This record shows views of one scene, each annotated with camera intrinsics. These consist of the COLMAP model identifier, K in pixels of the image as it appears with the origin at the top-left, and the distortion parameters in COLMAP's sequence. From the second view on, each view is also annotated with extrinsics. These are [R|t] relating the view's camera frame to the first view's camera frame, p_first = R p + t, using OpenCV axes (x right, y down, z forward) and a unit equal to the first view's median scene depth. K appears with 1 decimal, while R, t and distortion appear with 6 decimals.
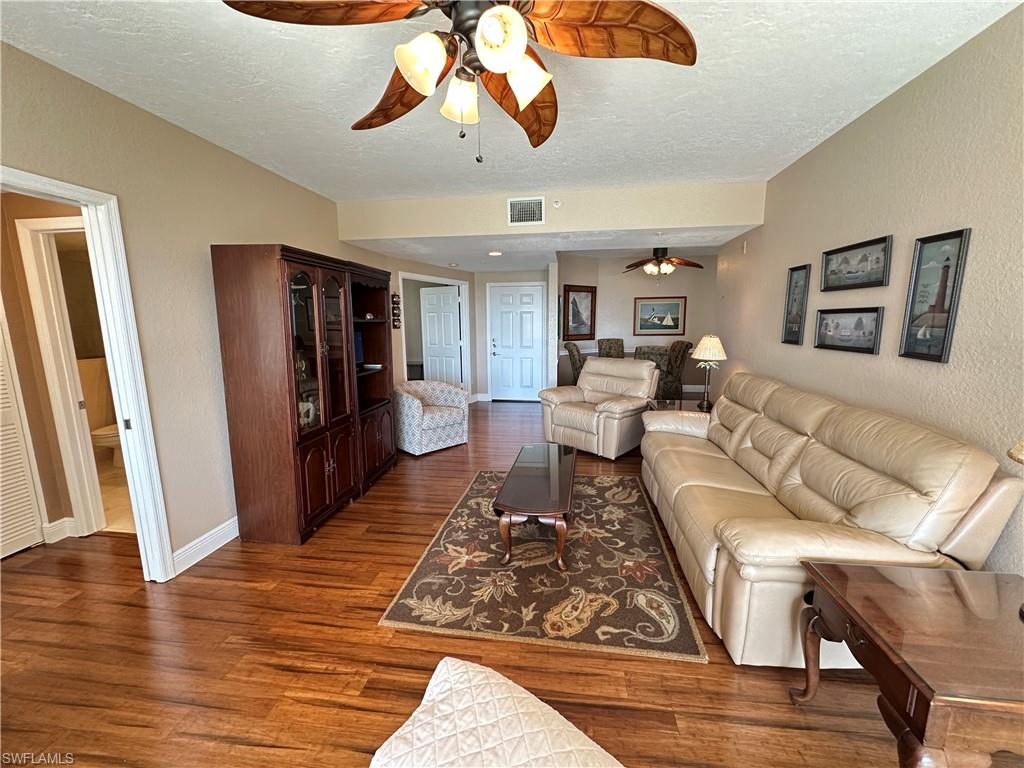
lens RADIAL K [[411.3, 0, 513.3], [0, 411.3, 384.4], [0, 0, 1]] dist [-0.002124, -0.000546]
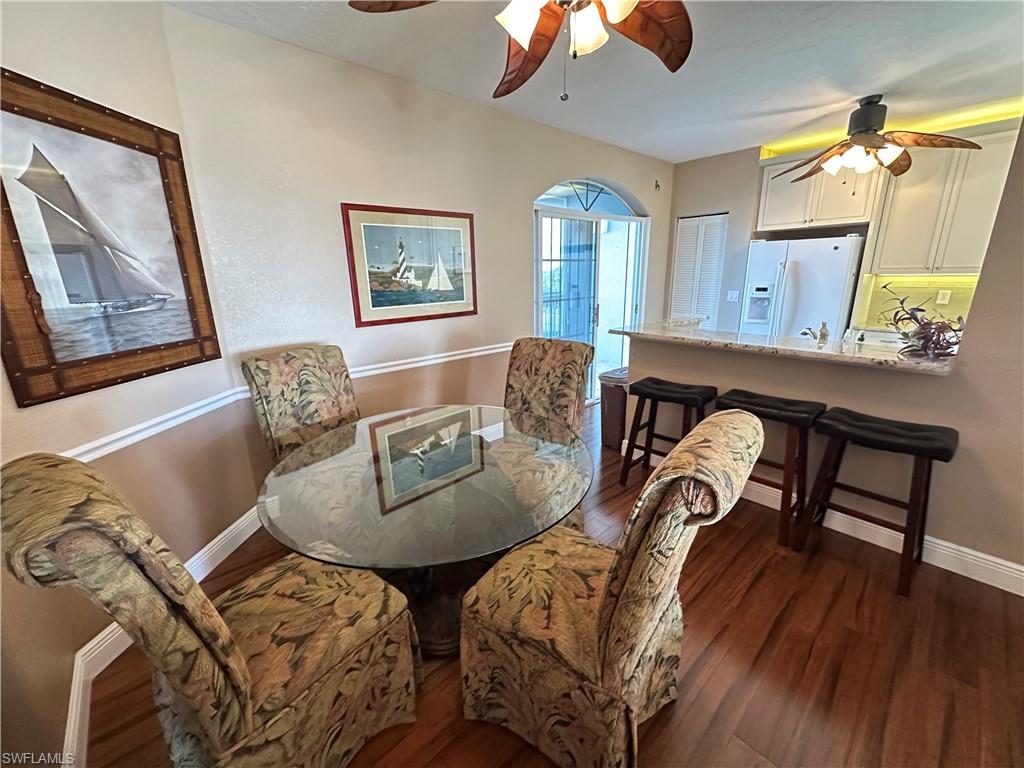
lens RADIAL K [[411.3, 0, 513.2], [0, 411.3, 382.5], [0, 0, 1]] dist [-0.002124, -0.000546]
pose [[0.642748, -0.202359, 0.738868, 0.124090], [0.132527, 0.979311, 0.152925, -0.110801], [-0.754528, -0.000373, 0.656268, 0.704447]]
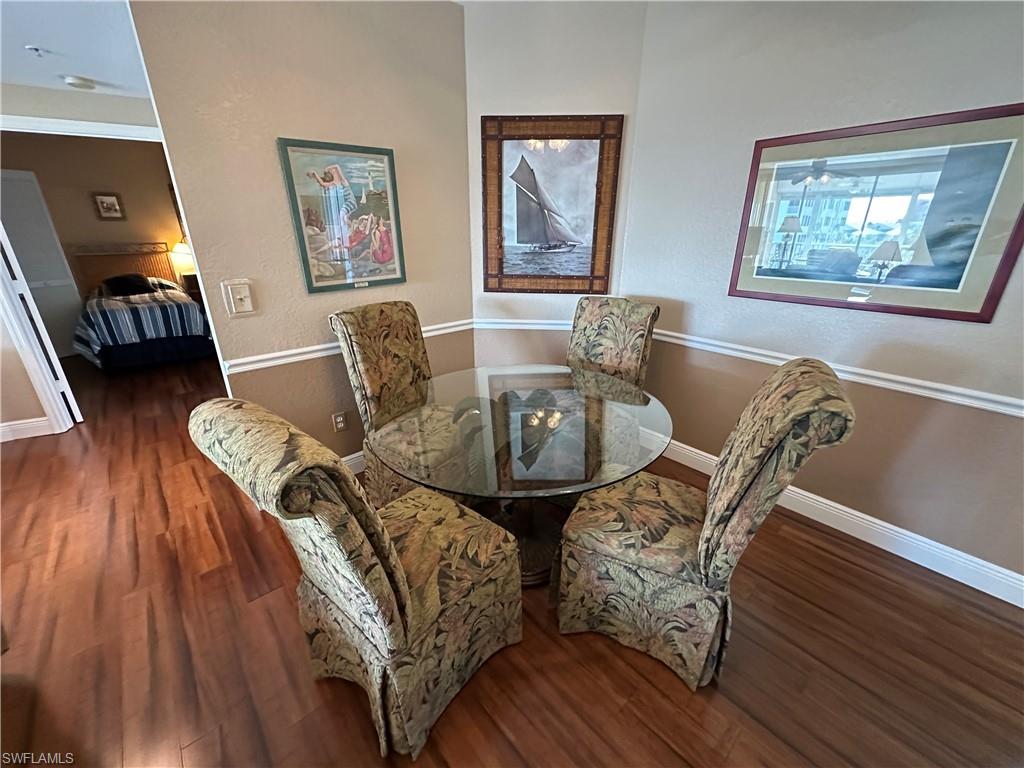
lens RADIAL K [[411.3, 0, 513.9], [0, 411.3, 384.5], [0, 0, 1]] dist [-0.002124, -0.000546]
pose [[0.758805, 0.240562, -0.605265, 0.369452], [-0.108311, 0.962958, 0.246941, -0.114976], [0.642249, -0.121823, 0.756753, 0.700902]]
